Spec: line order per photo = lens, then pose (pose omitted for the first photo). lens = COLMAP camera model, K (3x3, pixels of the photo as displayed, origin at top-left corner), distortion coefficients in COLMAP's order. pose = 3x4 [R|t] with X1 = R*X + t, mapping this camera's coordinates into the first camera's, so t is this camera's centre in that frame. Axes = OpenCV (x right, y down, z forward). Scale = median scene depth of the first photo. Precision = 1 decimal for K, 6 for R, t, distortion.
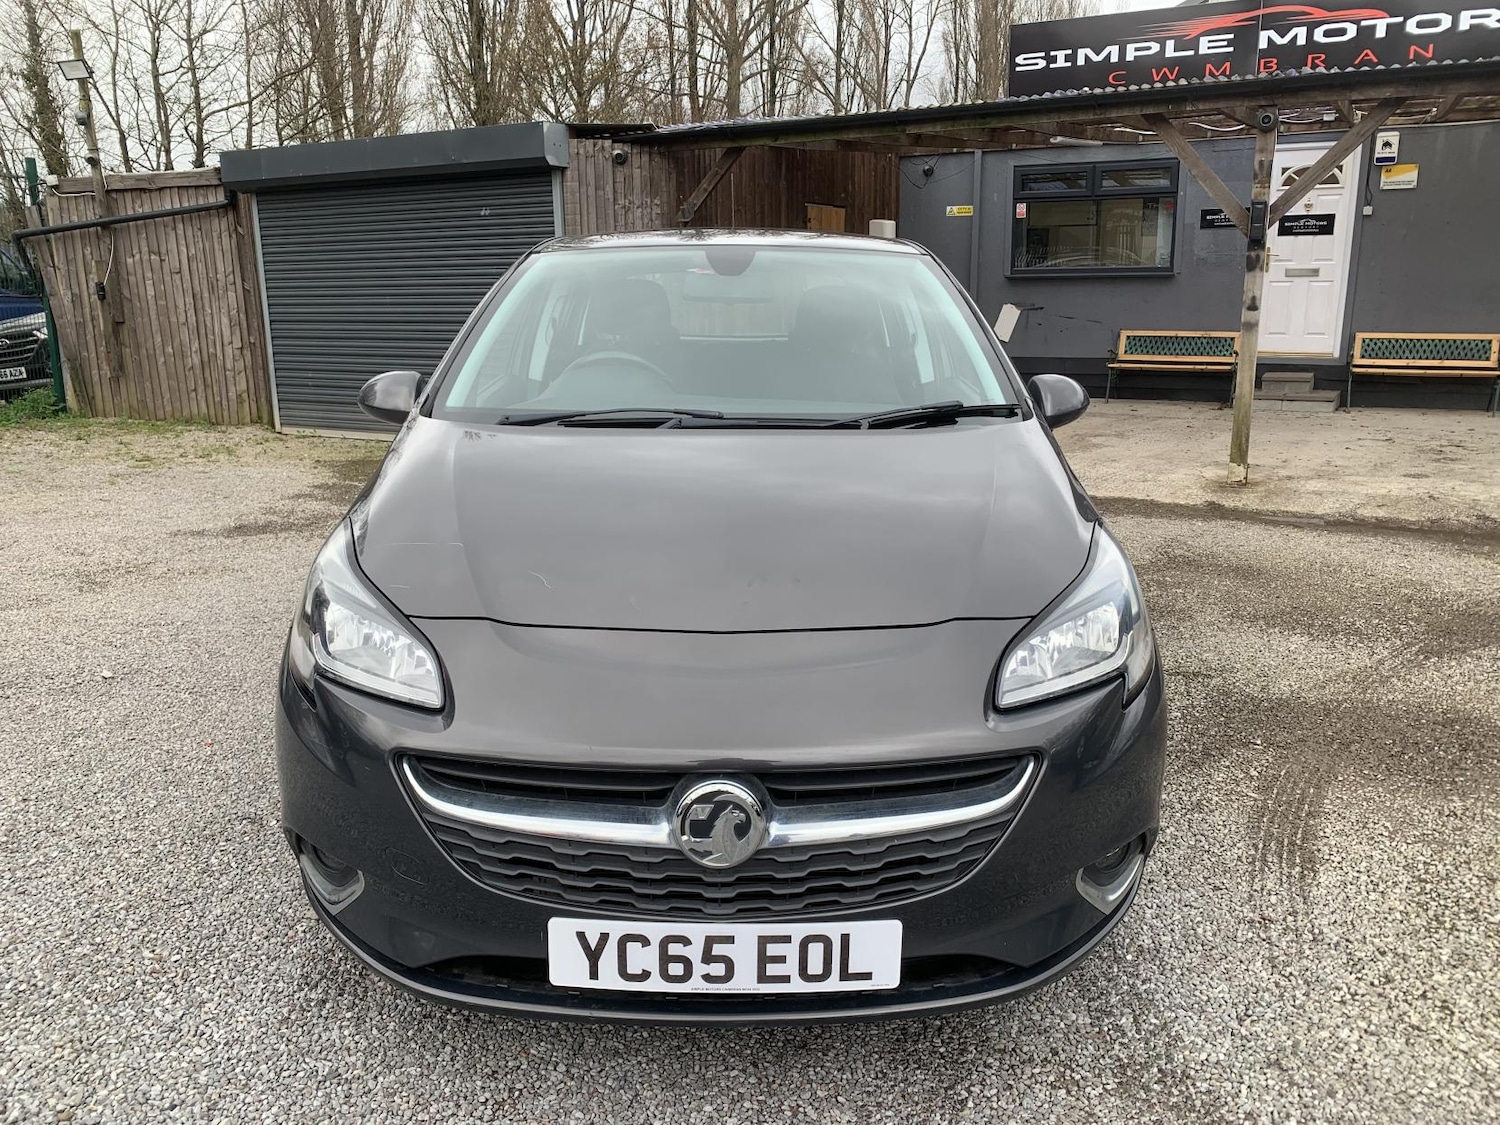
lens RADIAL K [[1119.4, 0, 741.6], [0, 1119.4, 563.6], [0, 0, 1]] dist [0.003300, -0.000945]
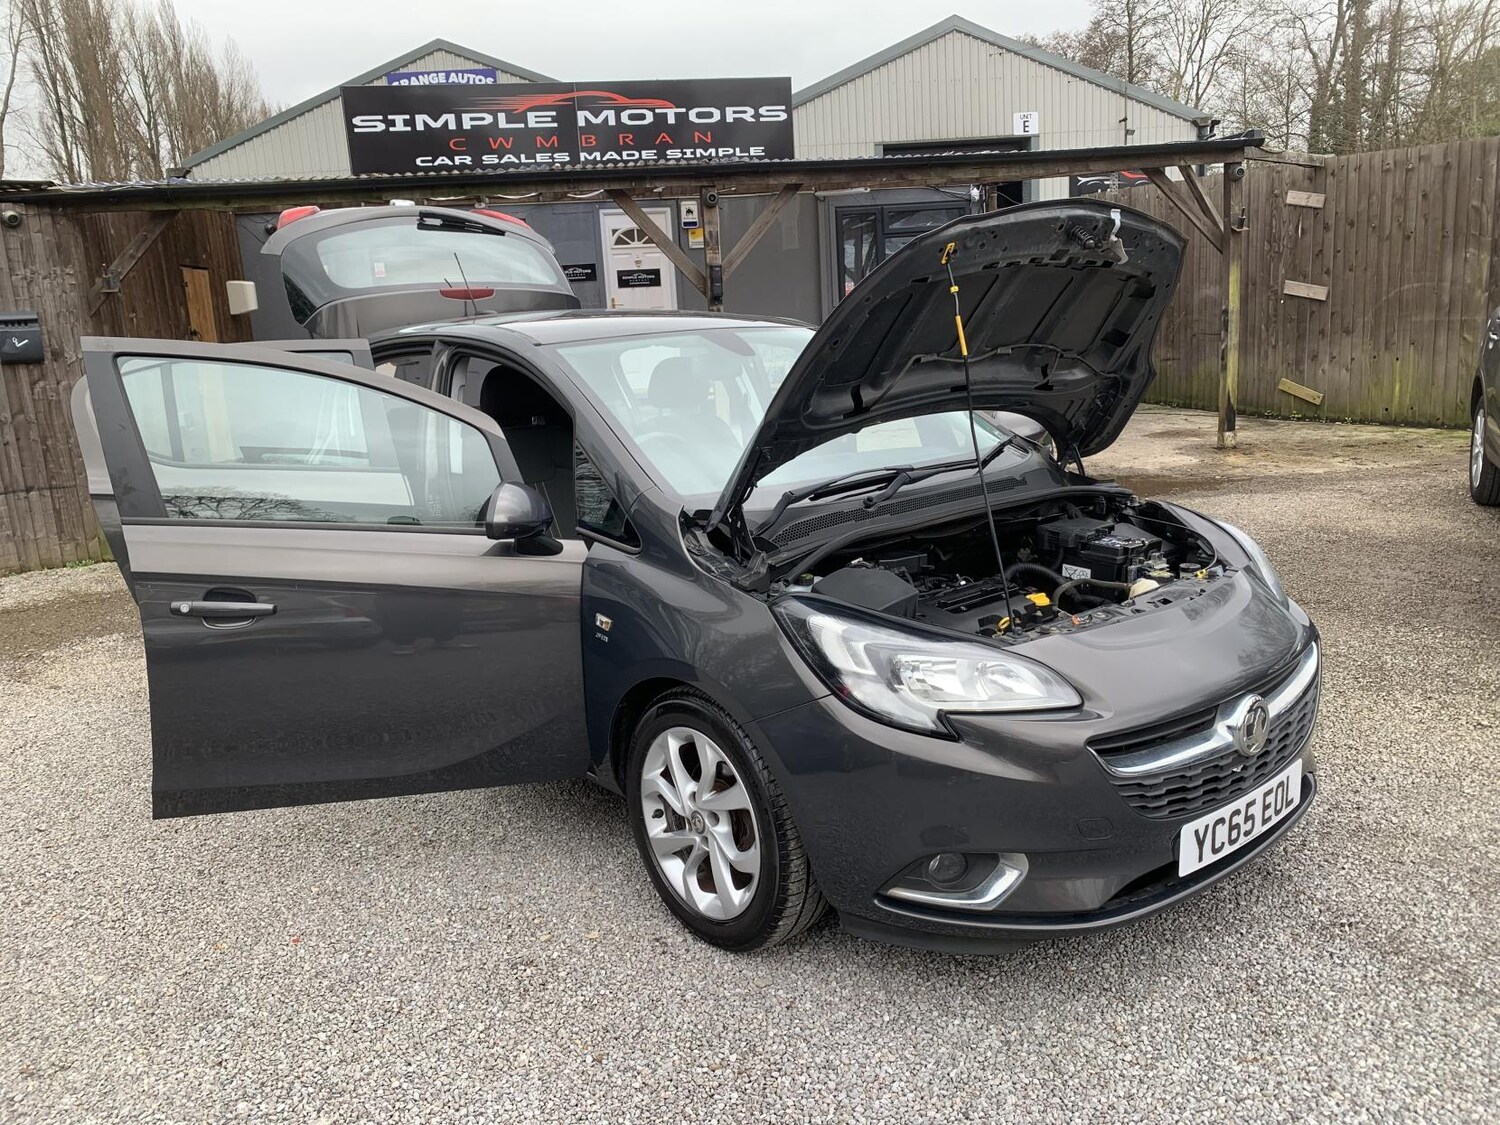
lens RADIAL K [[1135.0, 0, 718.4], [0, 1135.0, 588.4], [0, 0, 1]] dist [-0.000397, -0.001533]
pose [[0.779271, -0.187858, 0.597868, -0.305489], [0.200906, 0.978548, 0.045607, -0.032699], [-0.593610, 0.084575, 0.800296, 0.042905]]
